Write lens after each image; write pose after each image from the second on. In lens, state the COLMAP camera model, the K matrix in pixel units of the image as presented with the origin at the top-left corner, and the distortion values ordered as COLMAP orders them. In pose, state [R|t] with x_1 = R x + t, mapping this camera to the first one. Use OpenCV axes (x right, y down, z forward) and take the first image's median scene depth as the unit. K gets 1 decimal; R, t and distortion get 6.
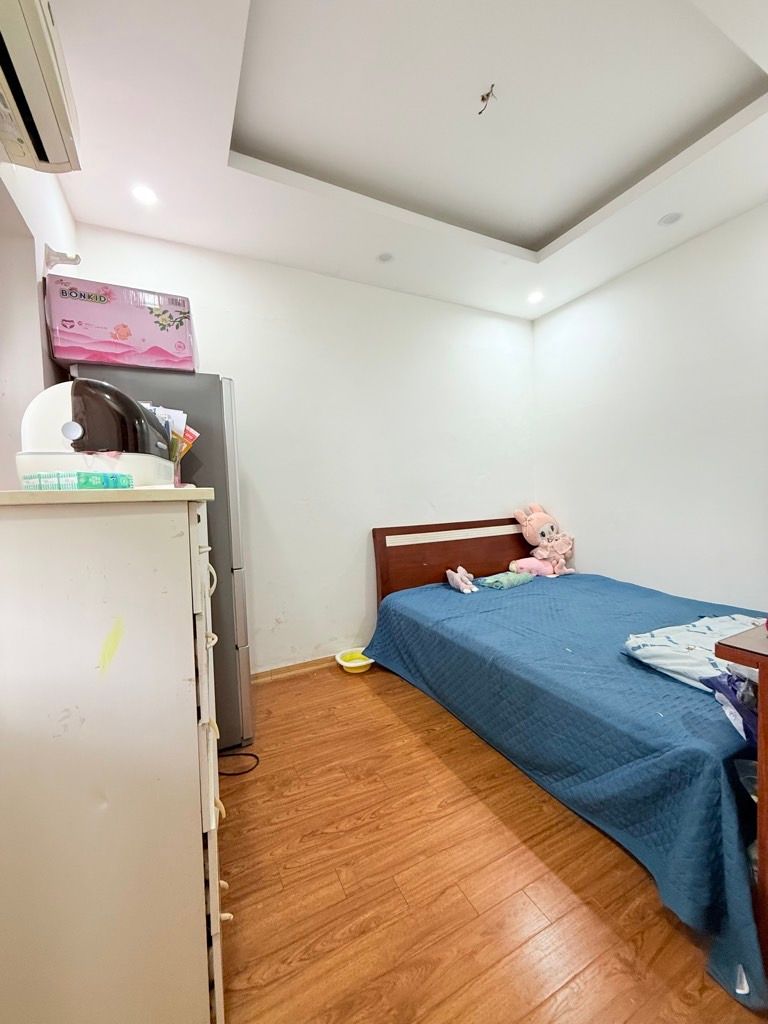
lens RADIAL K [[408.3, 0, 385.1], [0, 408.3, 510.9], [0, 0, 1]] dist [-0.000754, 0.000595]
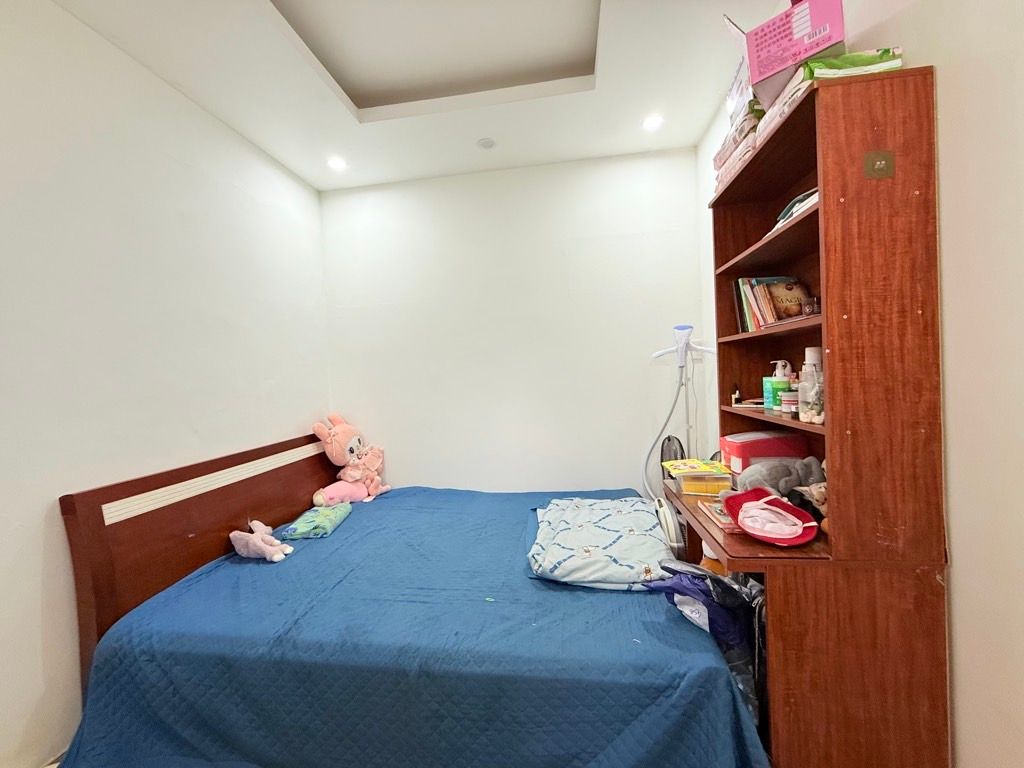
lens RADIAL K [[408.3, 0, 509.7], [0, 408.3, 382.0], [0, 0, 1]] dist [-0.000754, 0.000595]
pose [[0.573698, -0.013207, 0.818960, -0.119964], [0.064285, 0.997512, -0.028947, -0.041969], [-0.816540, 0.069253, 0.573120, 0.296652]]
